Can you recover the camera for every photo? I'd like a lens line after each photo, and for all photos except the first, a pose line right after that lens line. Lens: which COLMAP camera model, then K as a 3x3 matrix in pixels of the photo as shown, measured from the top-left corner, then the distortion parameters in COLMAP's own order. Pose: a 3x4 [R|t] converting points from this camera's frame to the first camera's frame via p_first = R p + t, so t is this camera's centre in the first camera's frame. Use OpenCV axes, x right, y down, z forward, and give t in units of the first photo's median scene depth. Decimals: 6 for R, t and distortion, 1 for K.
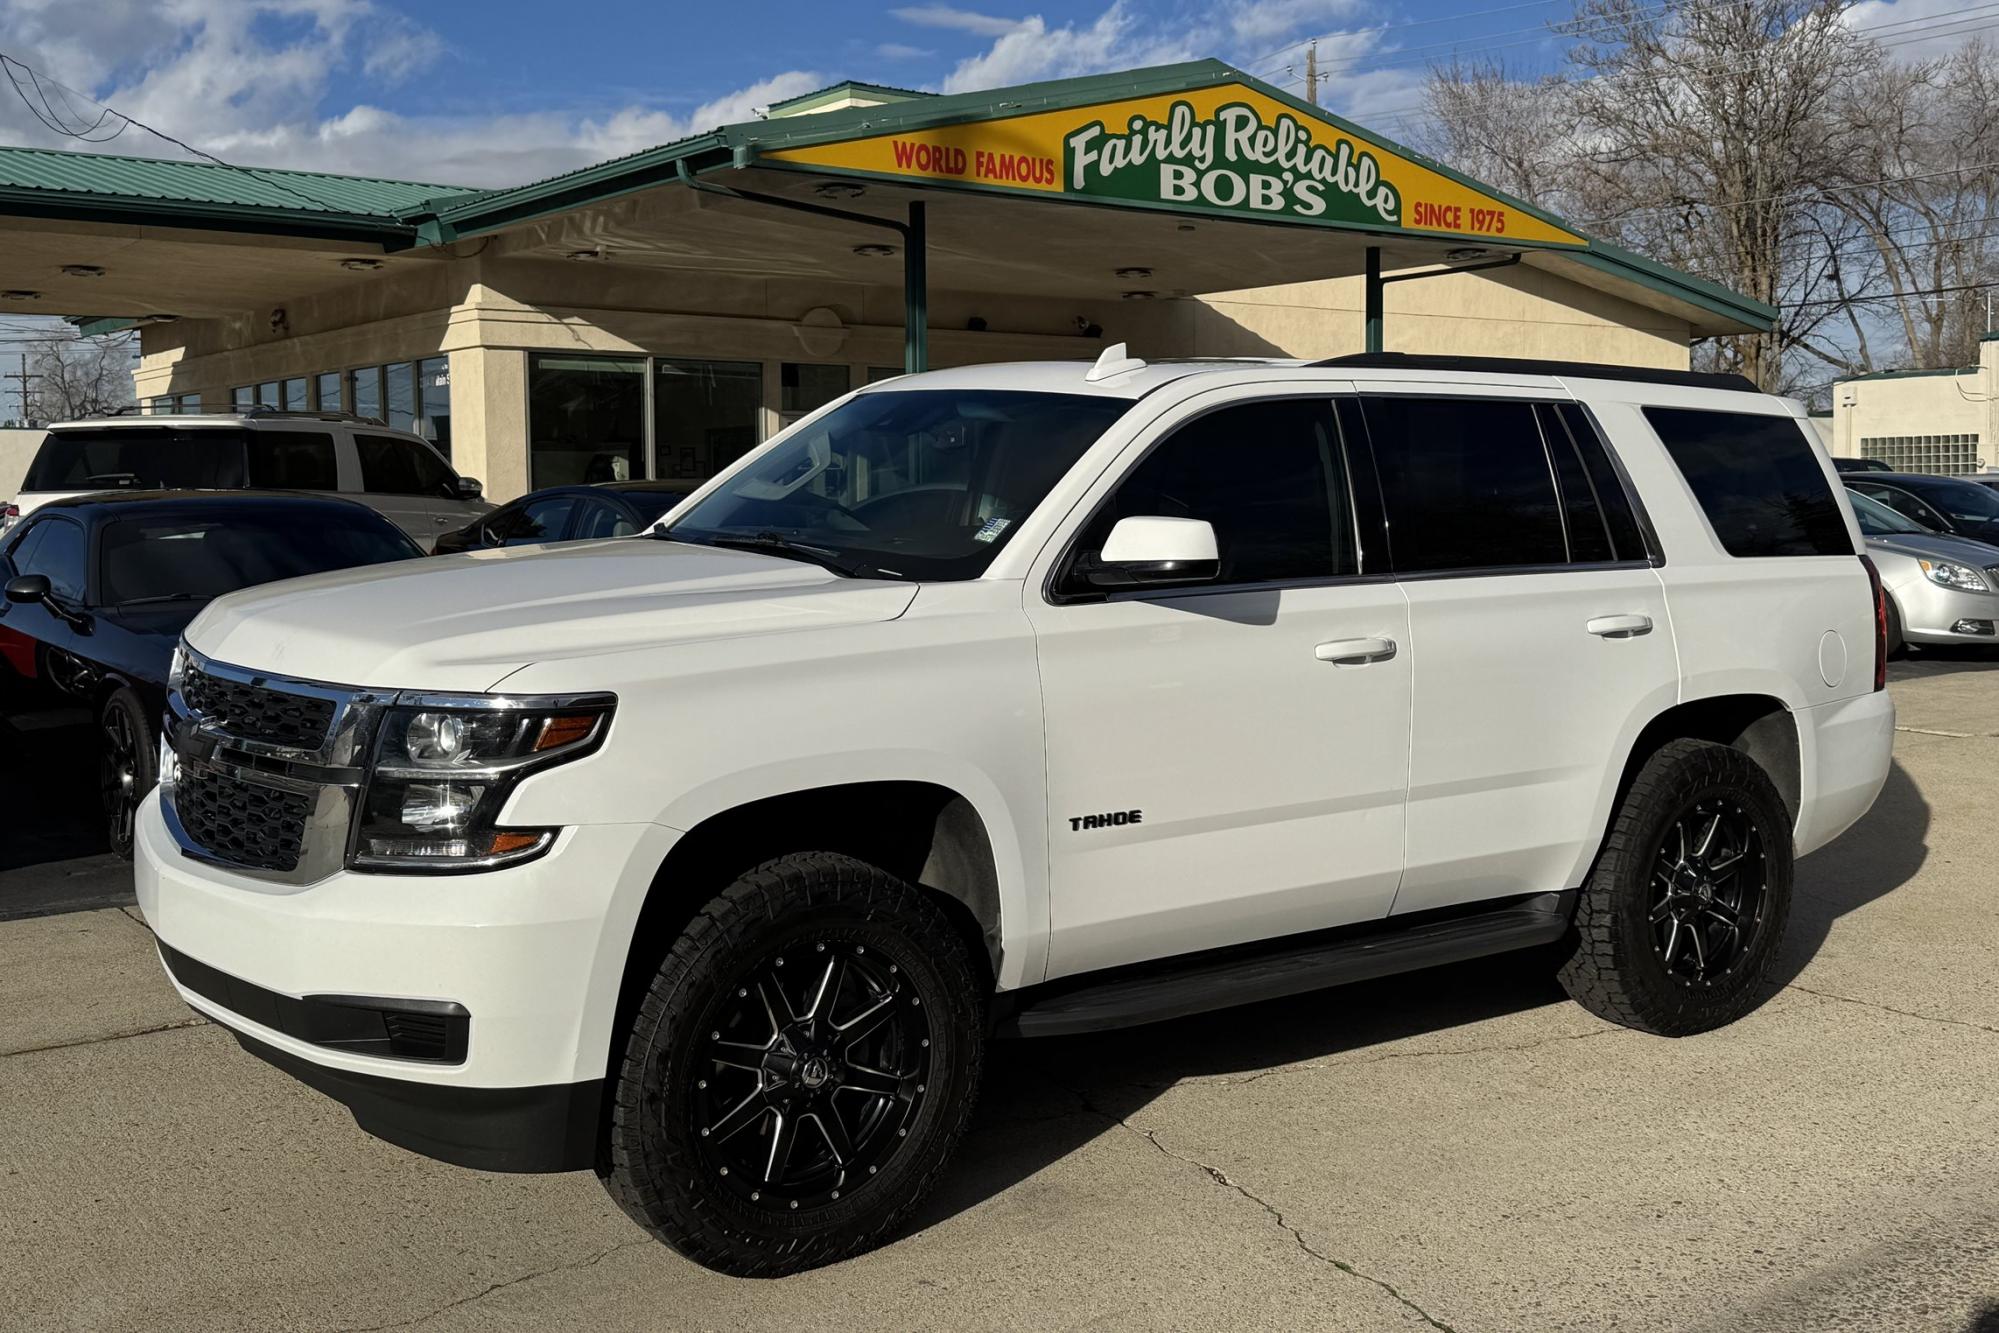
lens RADIAL K [[2098.0, 0, 1000.7], [0, 2098.0, 596.5], [0, 0, 1]] dist [0.208545, -0.507449]
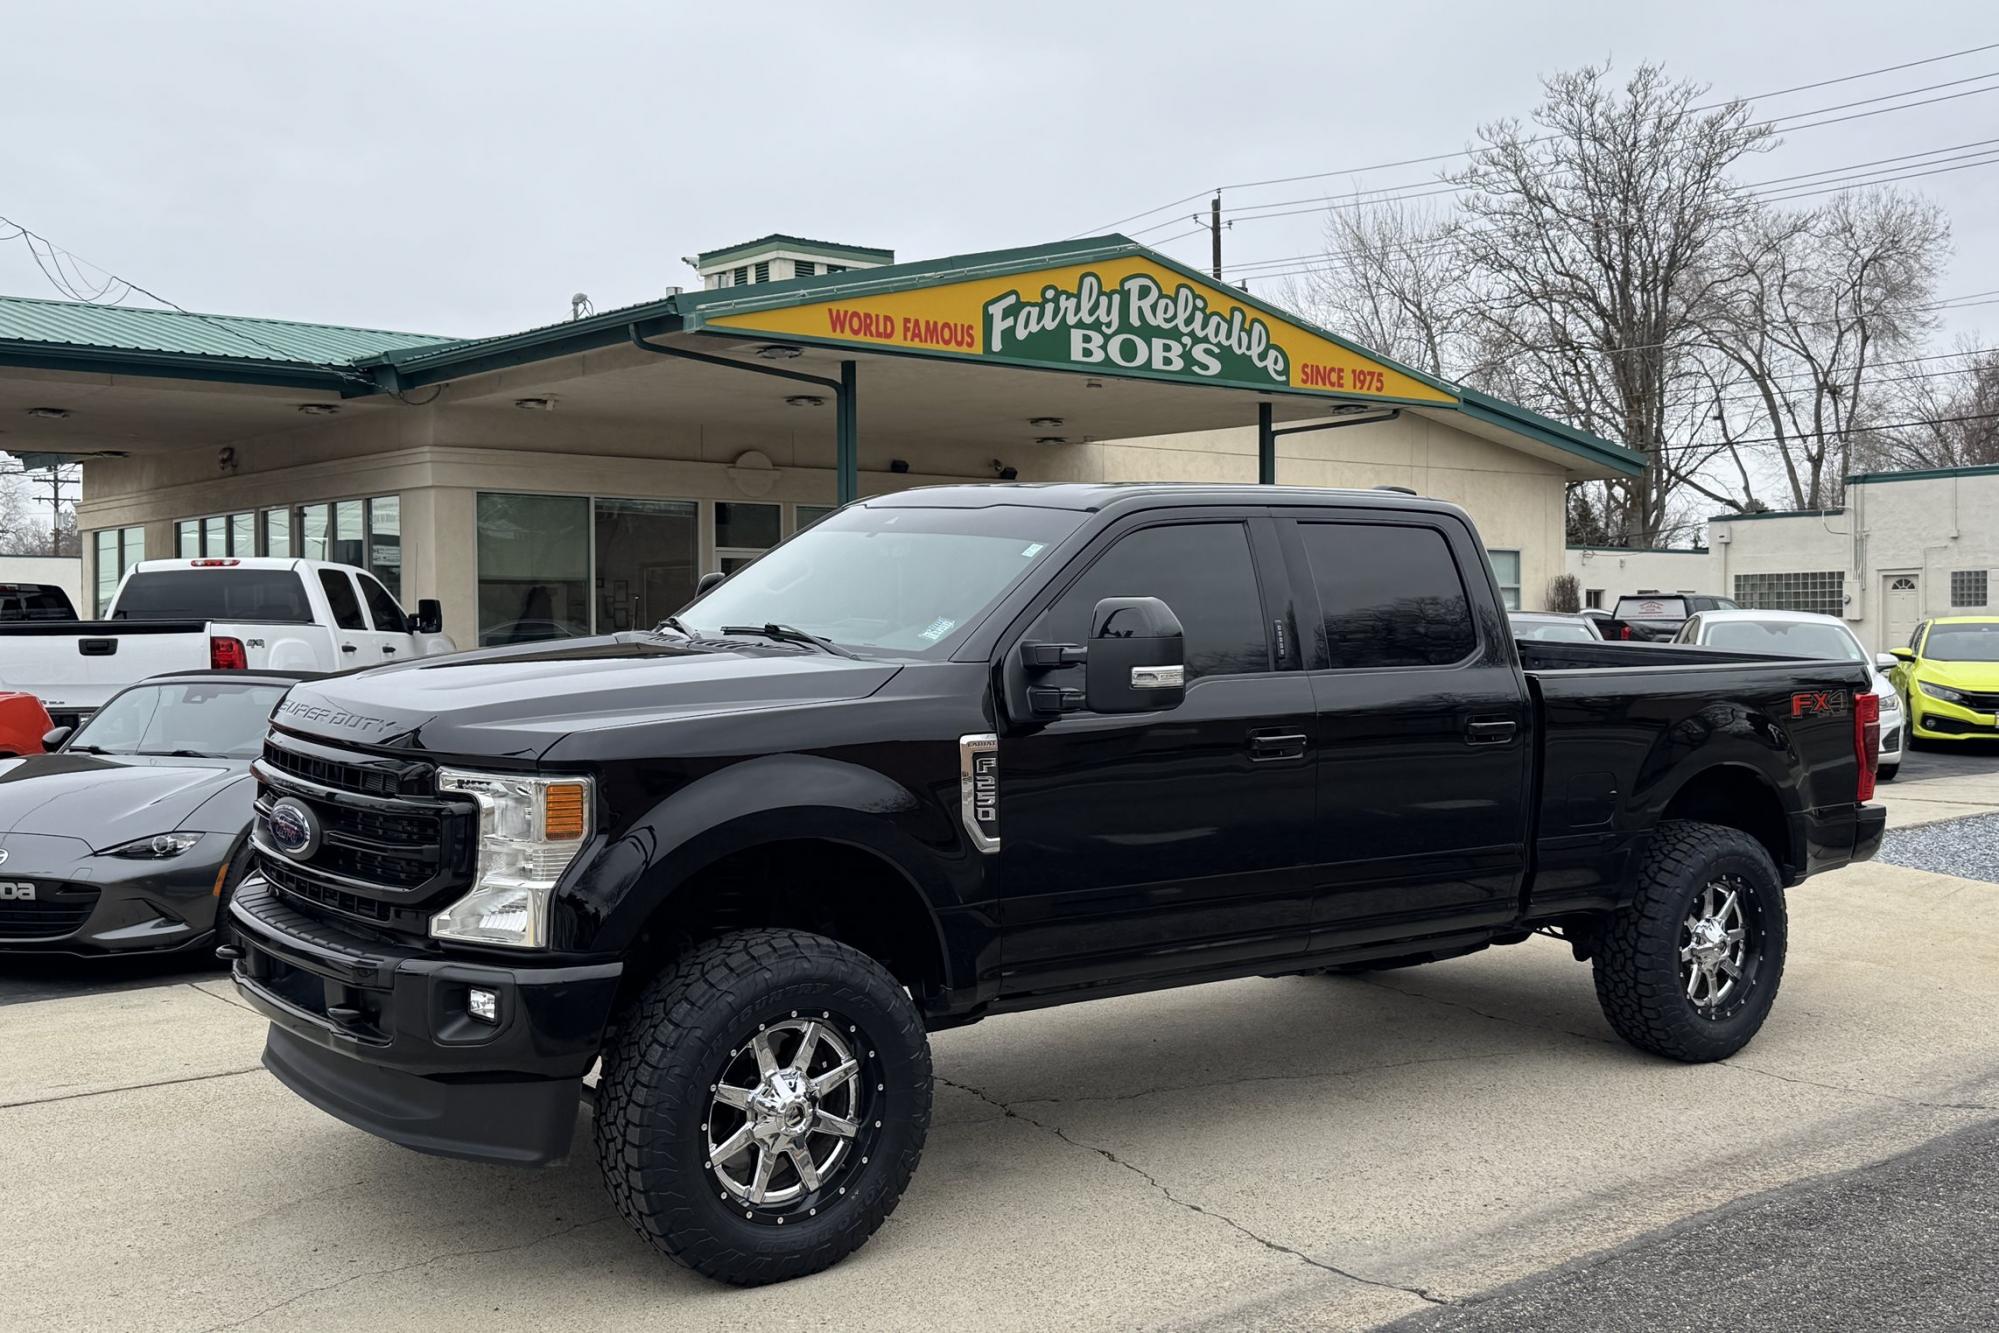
lens RADIAL K [[2121.2, 0, 1007.5], [0, 2121.2, 654.5], [0, 0, 1]] dist [0.210662, -0.513286]
pose [[0.998986, 0.003528, 0.044880, -0.006036], [-0.002067, 0.999468, -0.032553, 0.000612], [-0.044971, 0.032428, 0.998462, -0.093759]]
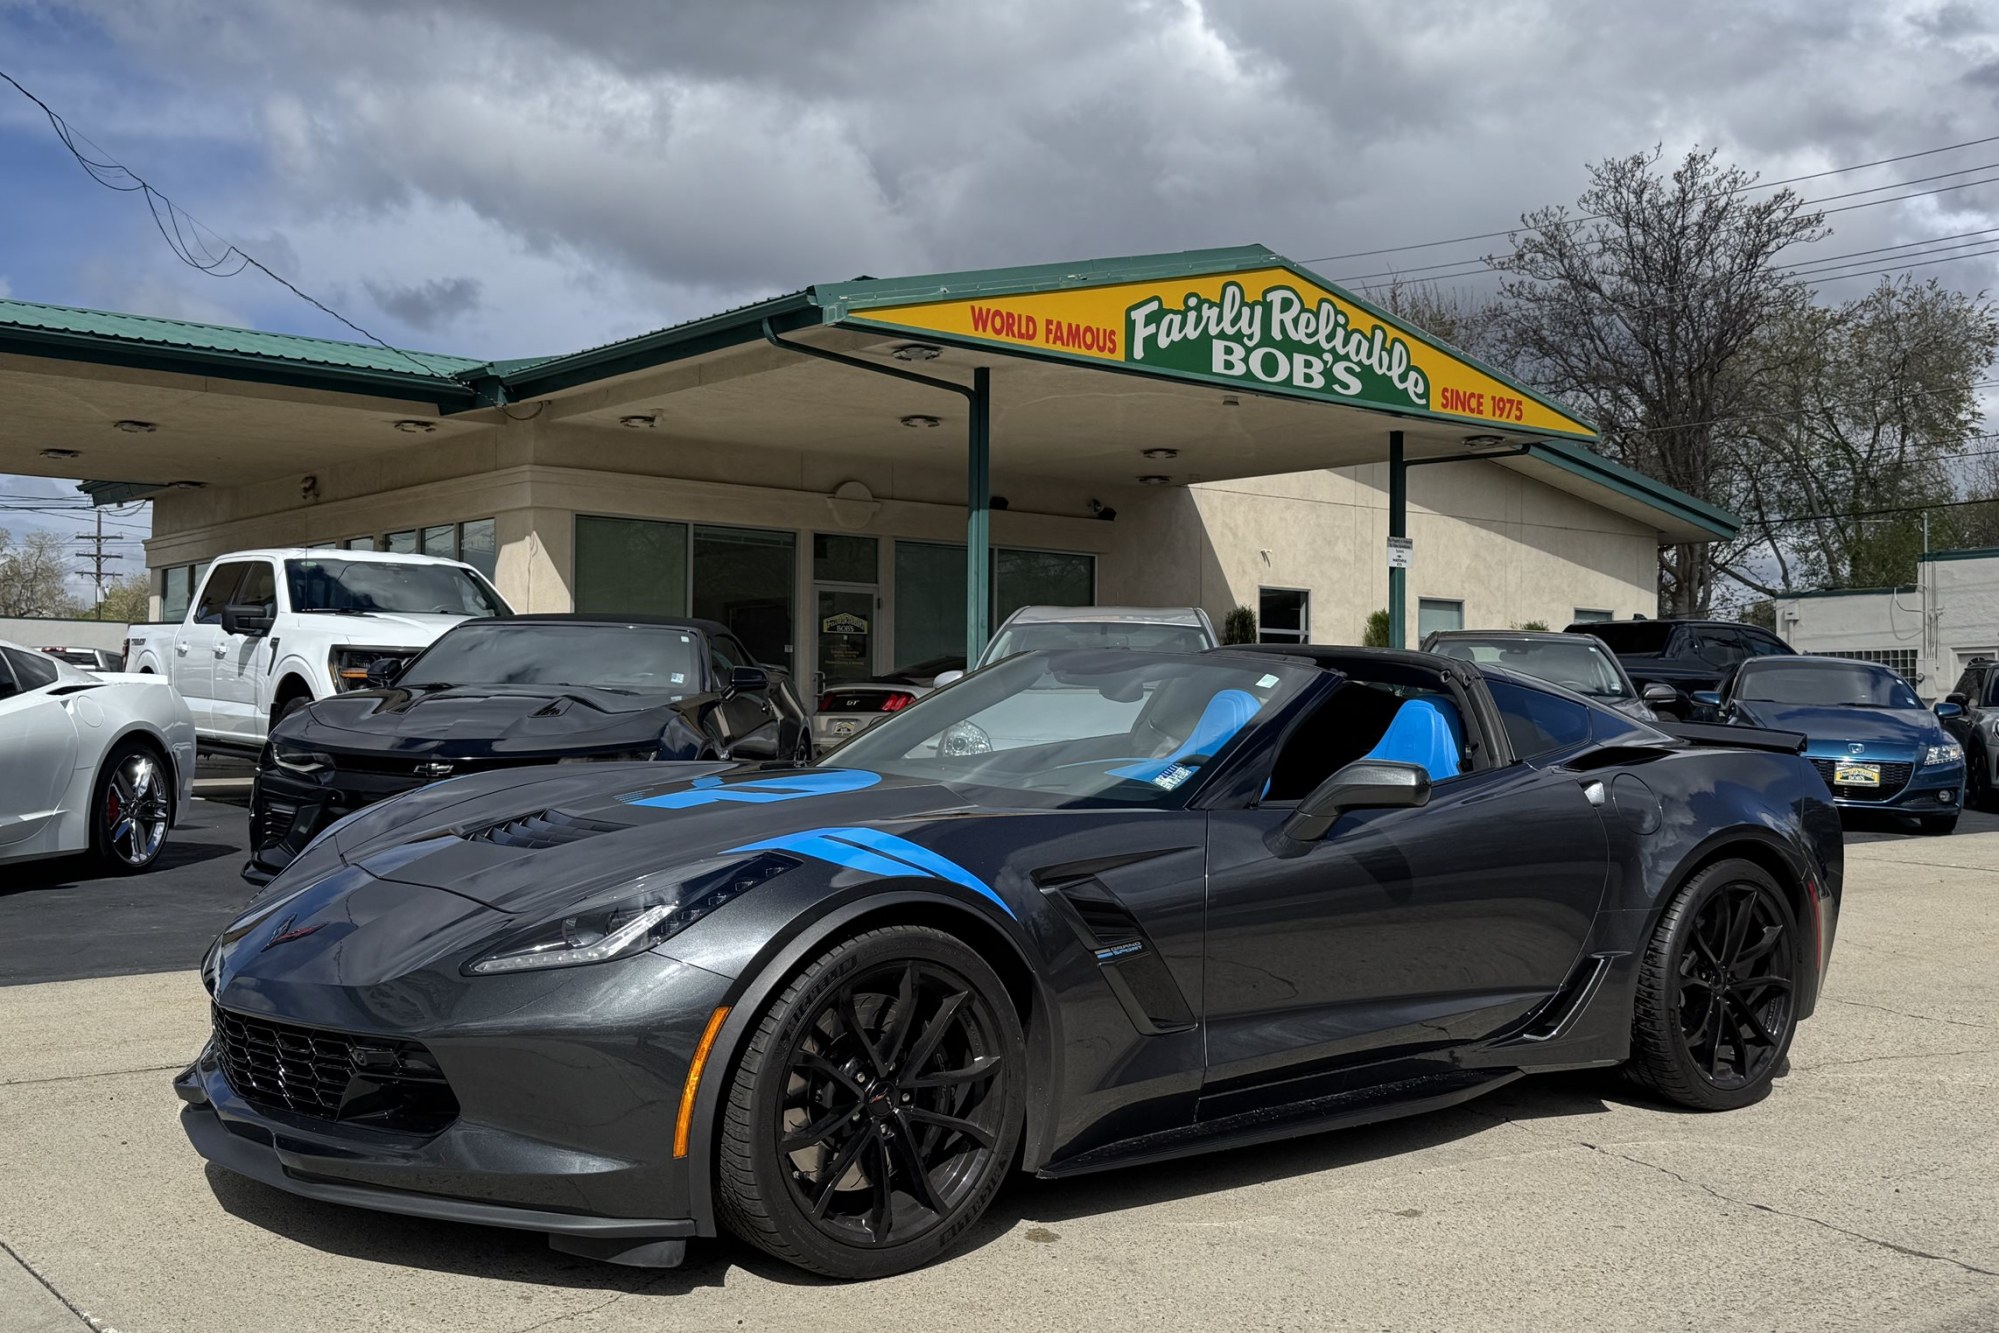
lens RADIAL K [[2070.9, 0, 999.5], [0, 2070.9, 666.5], [0, 0, 1]] dist [0.196566, -0.440211]
pose [[0.999054, 0.020003, 0.038615, -0.063163], [-0.017162, 0.997217, -0.072558, 0.031638], [-0.039959, 0.071827, 0.996616, -0.009525]]
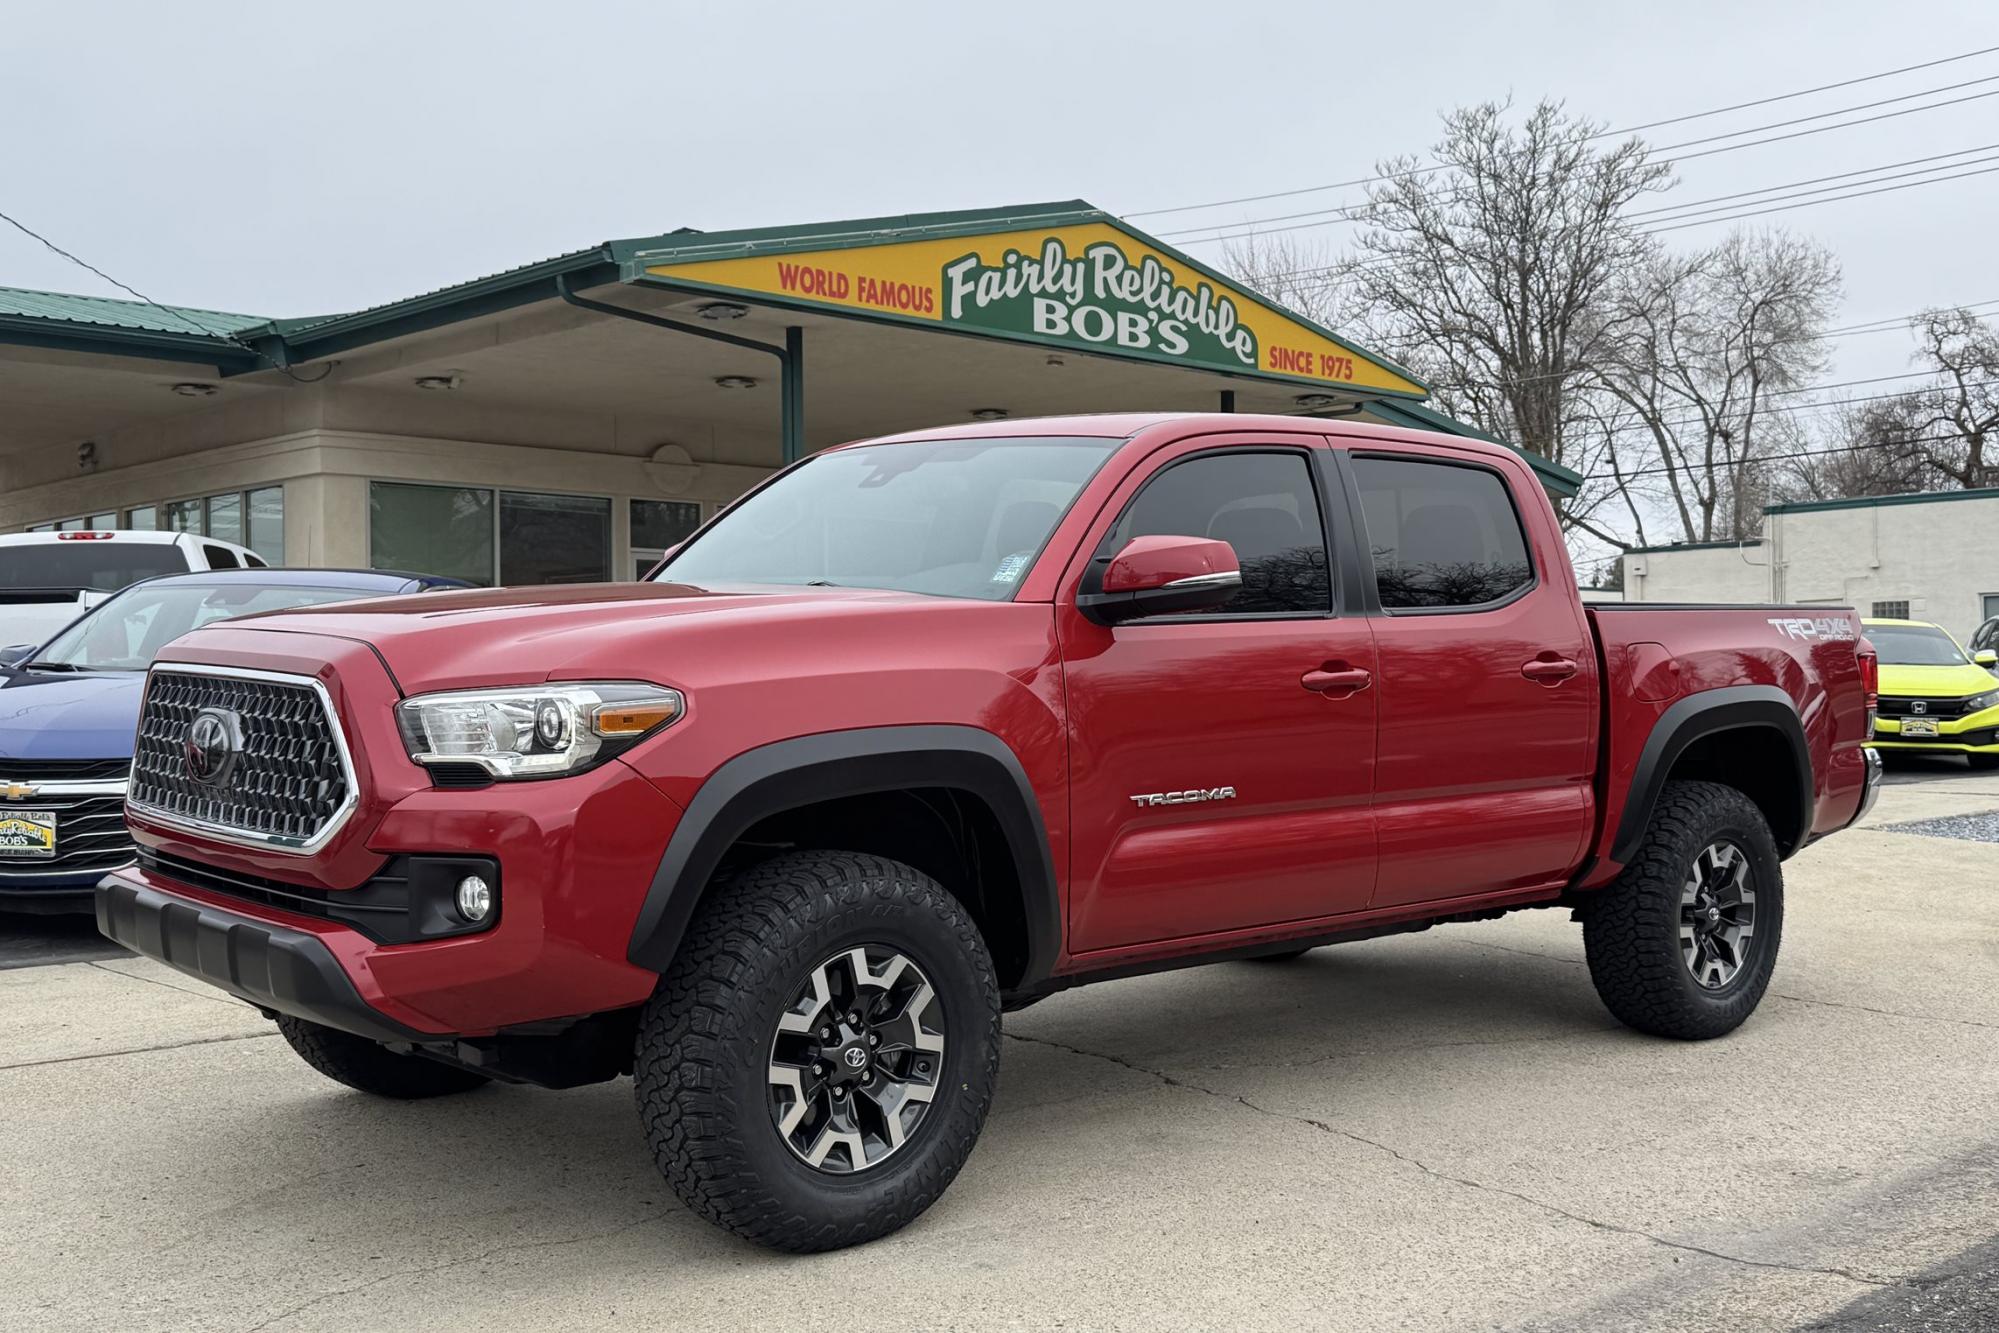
lens RADIAL K [[2139.1, 0, 1010.9], [0, 2139.1, 664.3], [0, 0, 1]] dist [0.220679, -0.560408]
pose [[0.994112, 0.004386, 0.108271, -0.044323], [0.001816, 0.998366, -0.057121, 0.028840], [-0.108344, 0.056981, 0.992479, -0.013121]]
